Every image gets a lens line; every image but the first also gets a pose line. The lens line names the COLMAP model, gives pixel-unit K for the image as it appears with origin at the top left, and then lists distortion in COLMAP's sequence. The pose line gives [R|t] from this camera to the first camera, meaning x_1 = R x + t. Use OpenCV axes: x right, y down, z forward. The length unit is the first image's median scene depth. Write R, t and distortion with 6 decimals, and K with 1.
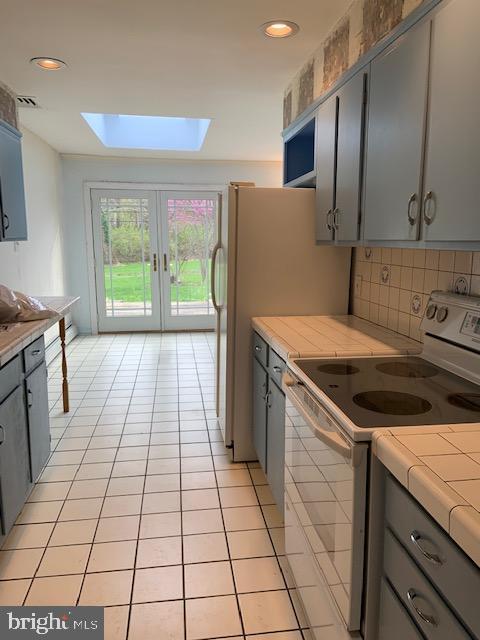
lens RADIAL K [[502.3, 0, 257.5], [0, 502.3, 321.8], [0, 0, 1]] dist [0.002828, -0.000533]
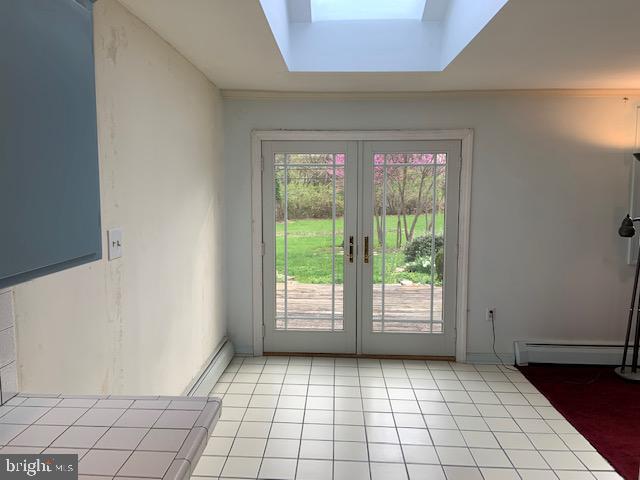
lens RADIAL K [[502.3, 0, 320.0], [0, 502.3, 240.0], [0, 0, 1]] dist [0.002828, -0.000533]
pose [[0.979722, 0.021859, -0.199167, -0.113767], [-0.036340, 0.996931, -0.069342, -0.083897], [0.197040, 0.075173, 0.977509, 0.351997]]
